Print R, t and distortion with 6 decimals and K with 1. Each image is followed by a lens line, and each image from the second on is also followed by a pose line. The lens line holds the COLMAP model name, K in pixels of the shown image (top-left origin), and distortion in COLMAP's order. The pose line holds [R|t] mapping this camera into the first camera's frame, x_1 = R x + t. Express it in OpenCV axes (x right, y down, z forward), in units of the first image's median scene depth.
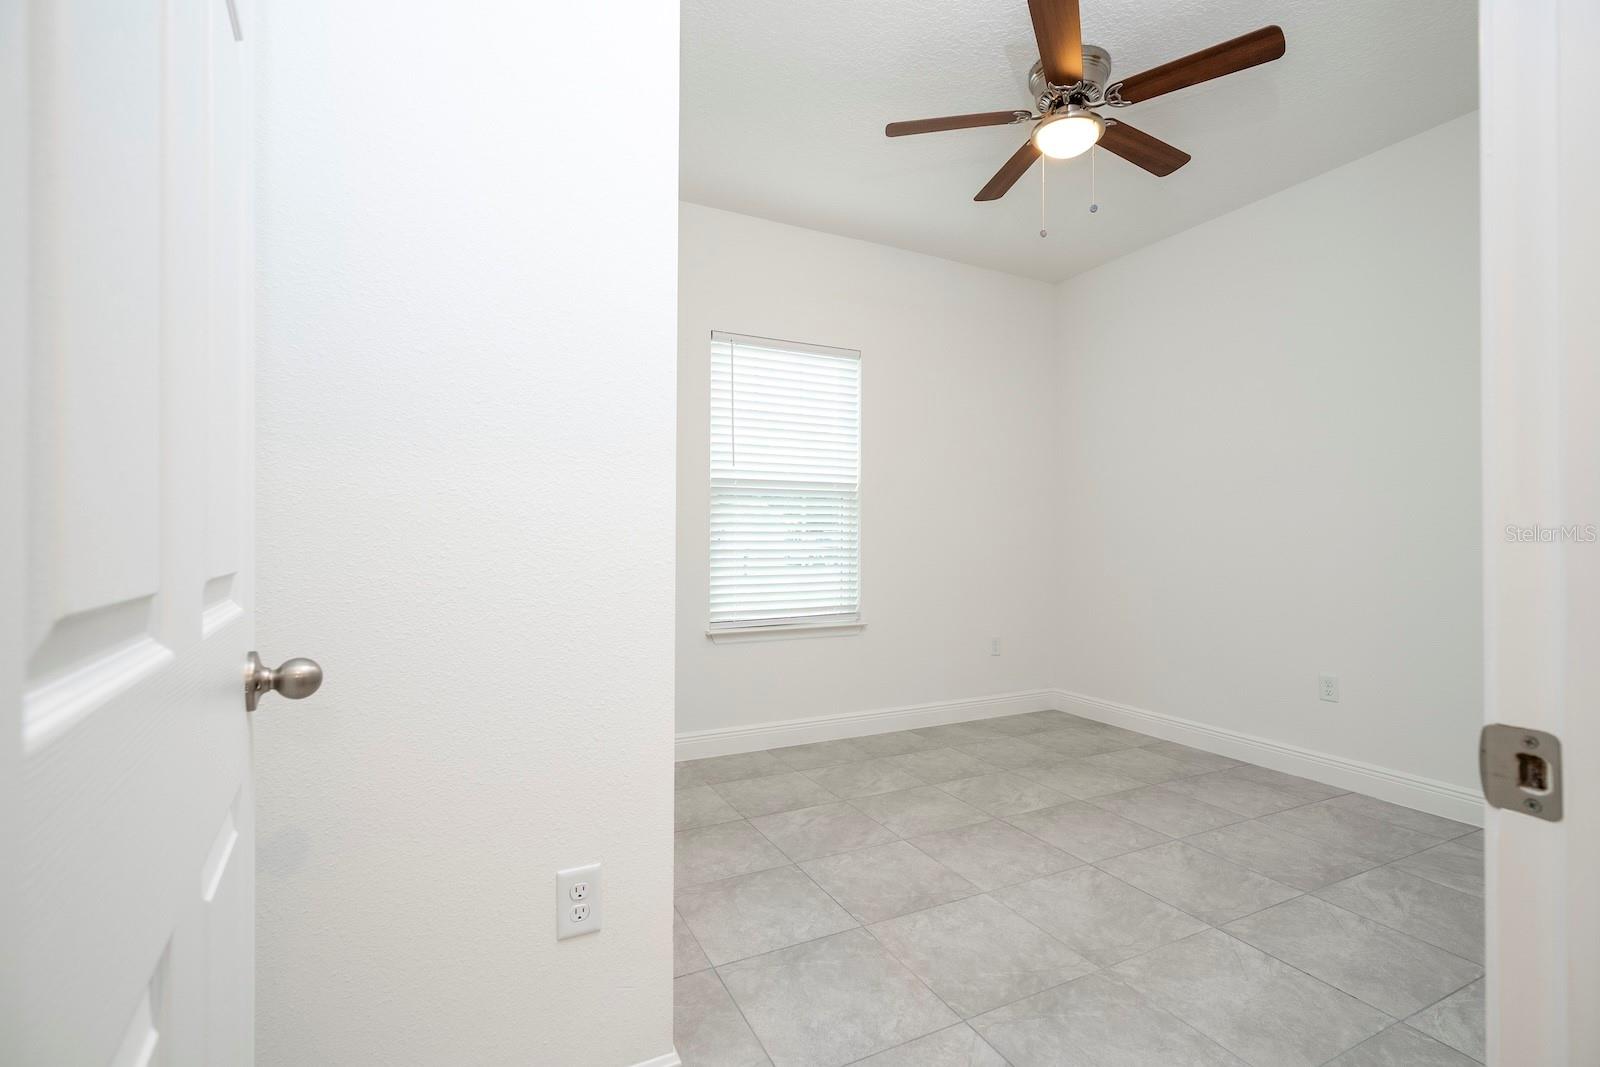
lens RADIAL K [[717.5, 0, 816.0], [0, 717.5, 531.5], [0, 0, 1]] dist [-0.002837, 0.000472]
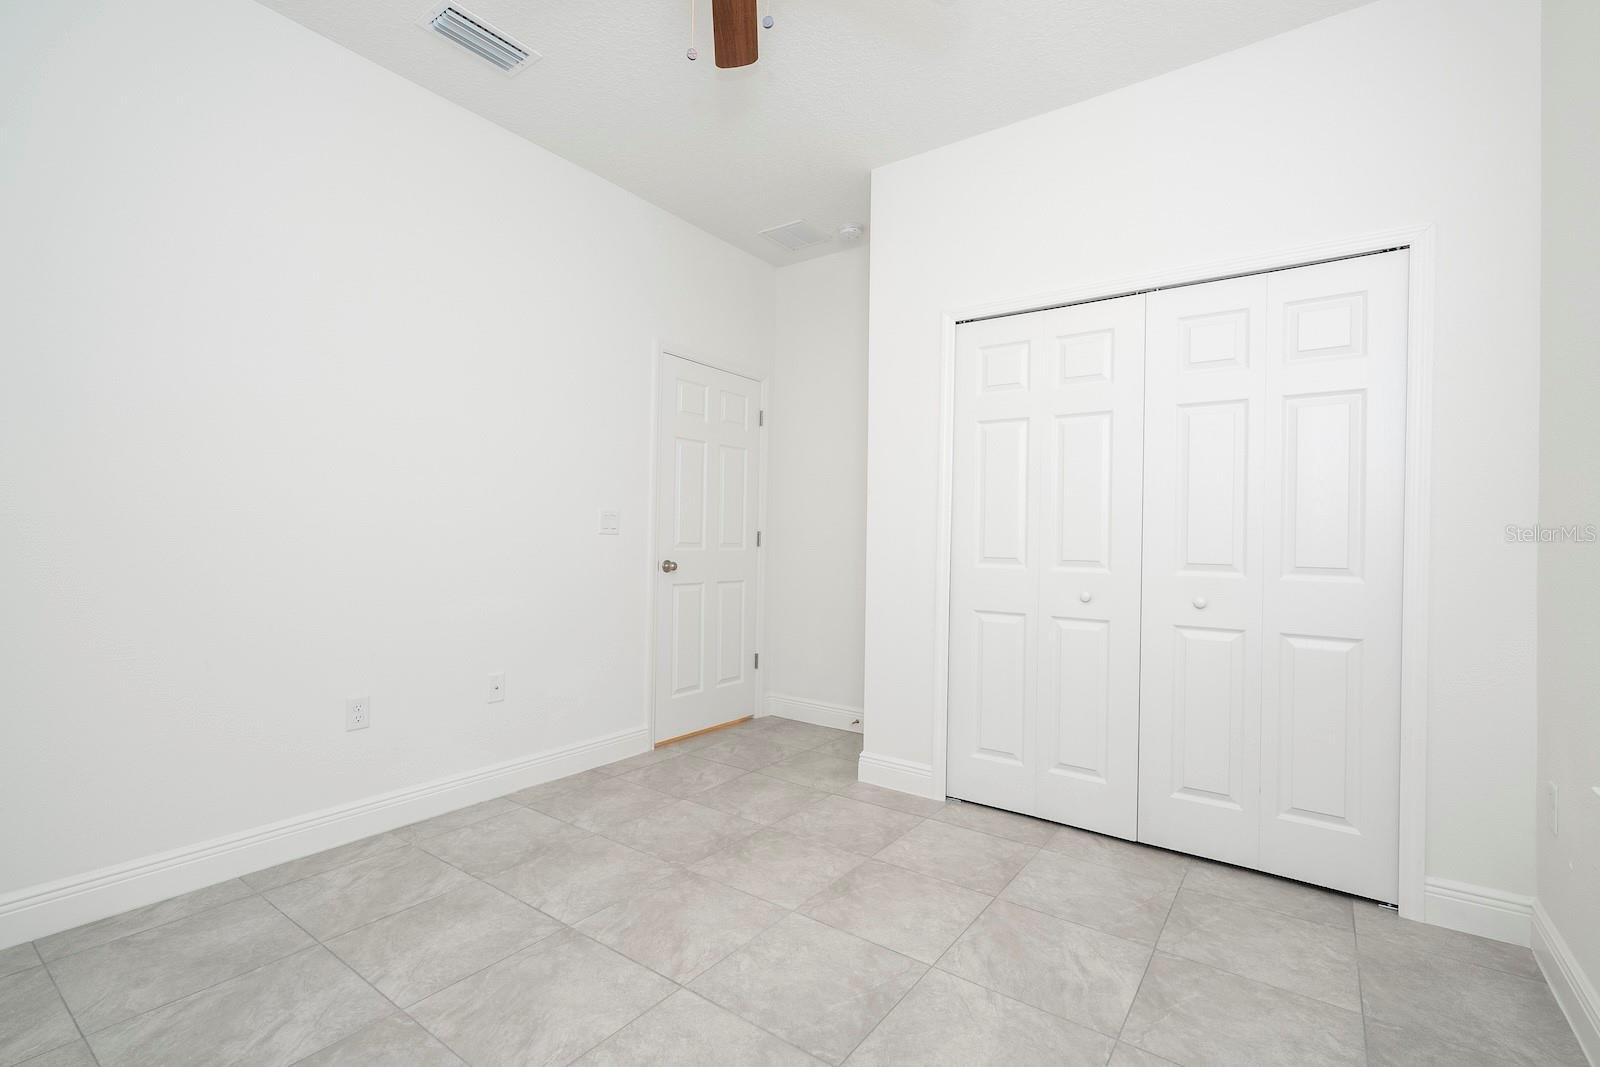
lens RADIAL K [[717.5, 0, 811.0], [0, 717.5, 541.6], [0, 0, 1]] dist [-0.002837, 0.000472]
pose [[-0.885081, -0.016359, -0.465149, 0.510999], [-0.013228, 0.999863, -0.009993, 0.019440], [0.465249, -0.002691, -0.885176, 1.424906]]
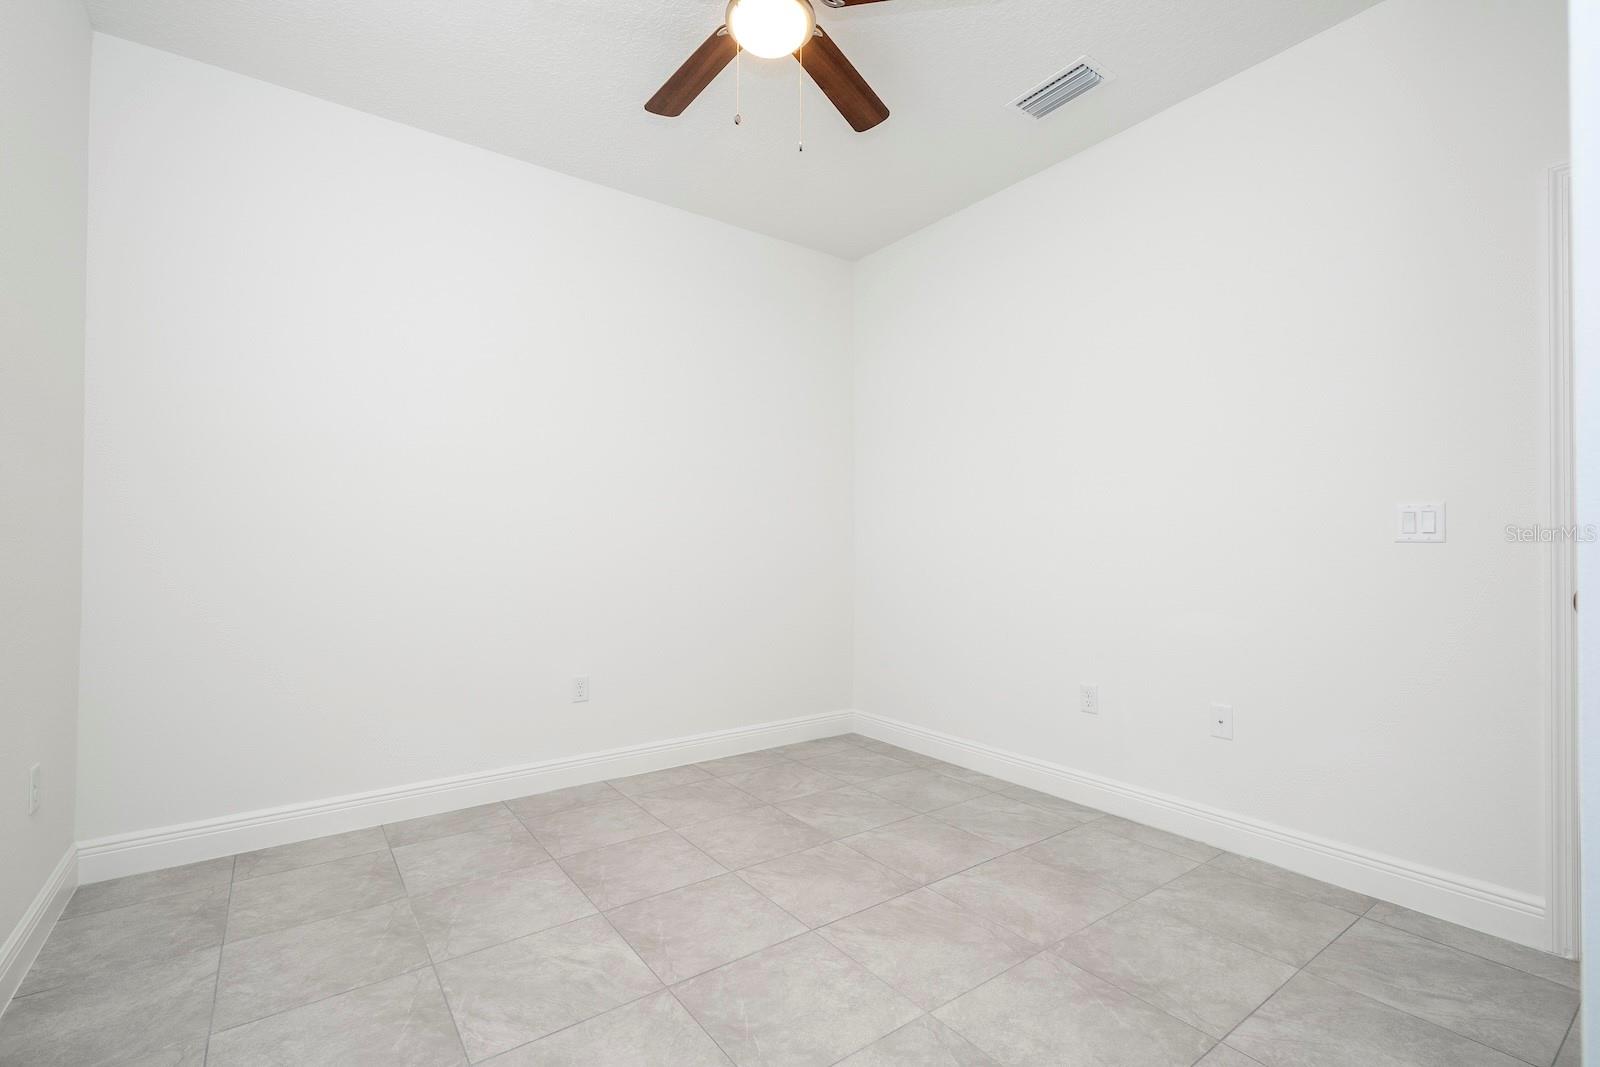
lens RADIAL K [[717.5, 0, 790.5], [0, 717.5, 534.3], [0, 0, 1]] dist [-0.002837, 0.000472]
pose [[-0.148381, 0.015562, 0.988808, -0.376194], [-0.012850, 0.999761, -0.017662, 0.015356], [-0.988847, -0.015327, -0.148145, 0.970252]]
